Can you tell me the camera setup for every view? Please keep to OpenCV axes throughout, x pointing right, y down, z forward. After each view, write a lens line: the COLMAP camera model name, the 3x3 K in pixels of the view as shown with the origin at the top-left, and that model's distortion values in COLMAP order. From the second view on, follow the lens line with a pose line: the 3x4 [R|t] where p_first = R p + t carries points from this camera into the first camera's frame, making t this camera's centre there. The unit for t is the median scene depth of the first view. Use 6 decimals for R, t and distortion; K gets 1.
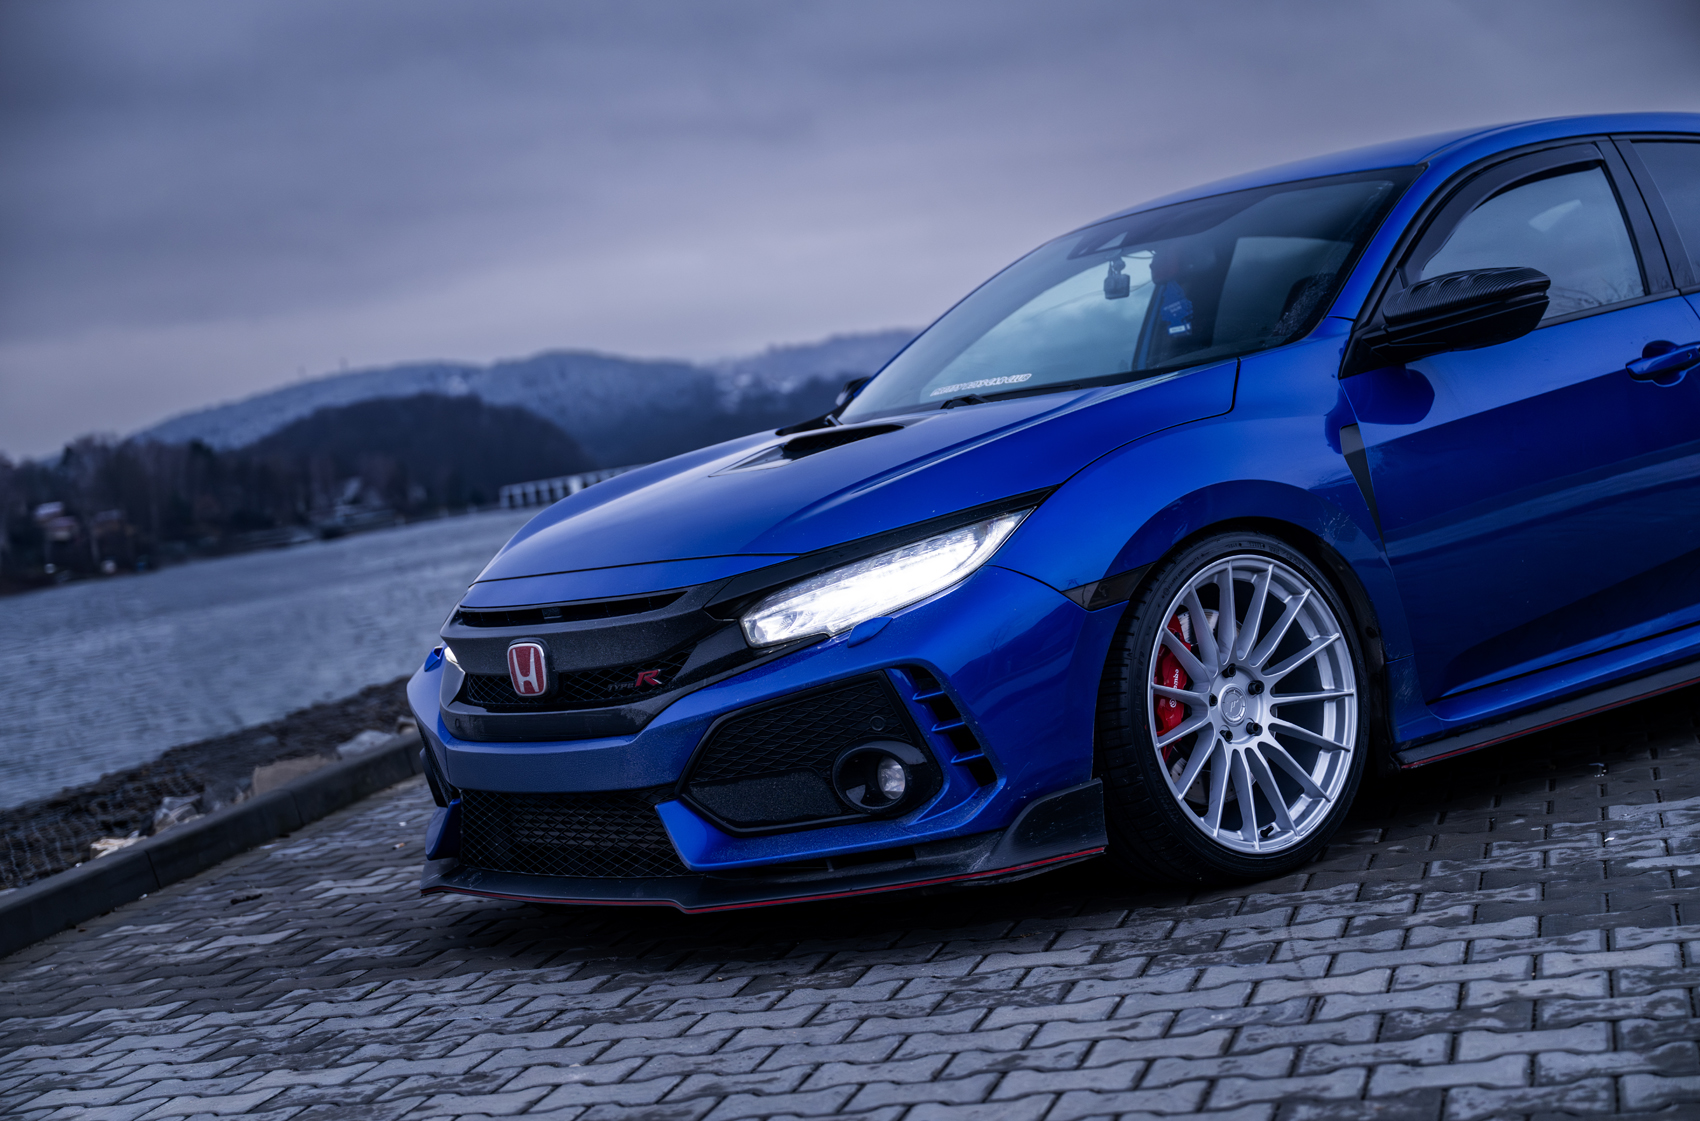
lens RADIAL K [[2836.5, 0, 850.0], [0, 2836.5, 560.5], [0, 0, 1]] dist [0.014349, -0.042618]
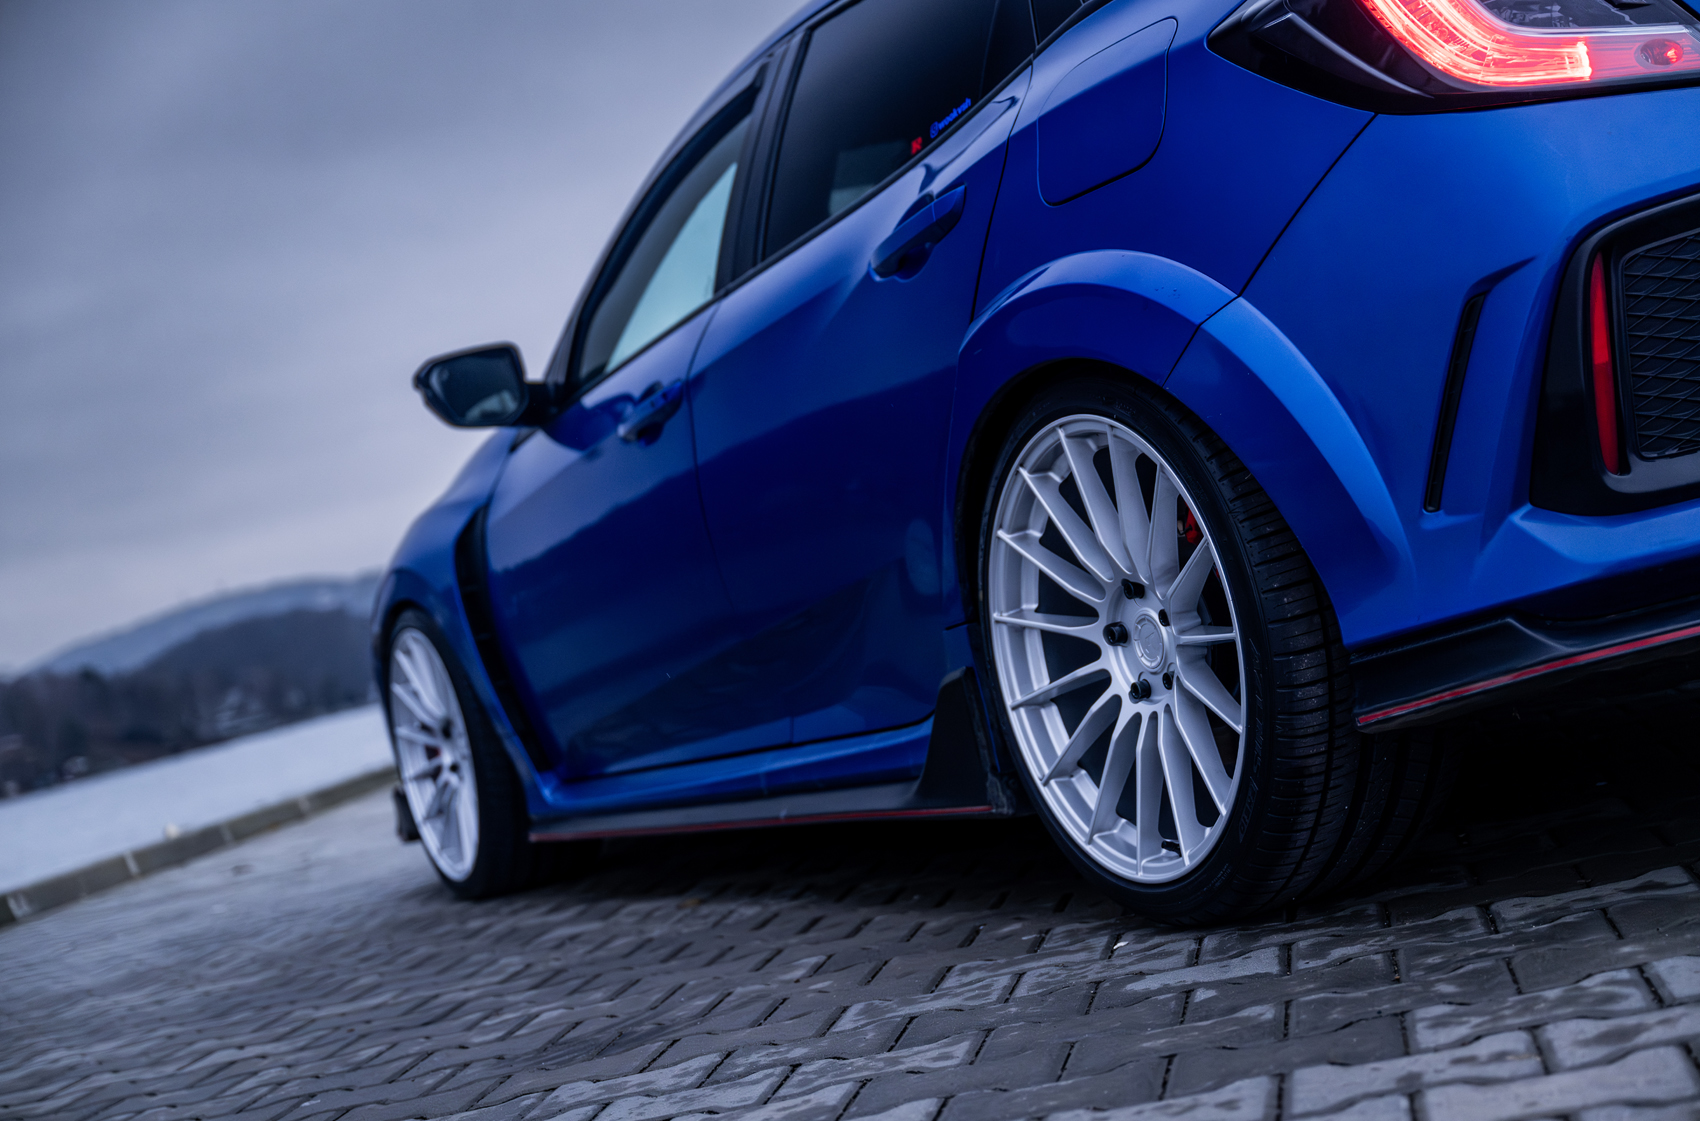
lens RADIAL K [[2533.2, 0, 850.0], [0, 2533.2, 560.5], [0, 0, 1]] dist [-0.007094, -0.006690]
pose [[0.994571, -0.081530, 0.064670, 0.169631], [0.085436, 0.994528, -0.060125, 0.039627], [-0.059414, 0.065324, 0.996094, 0.412803]]
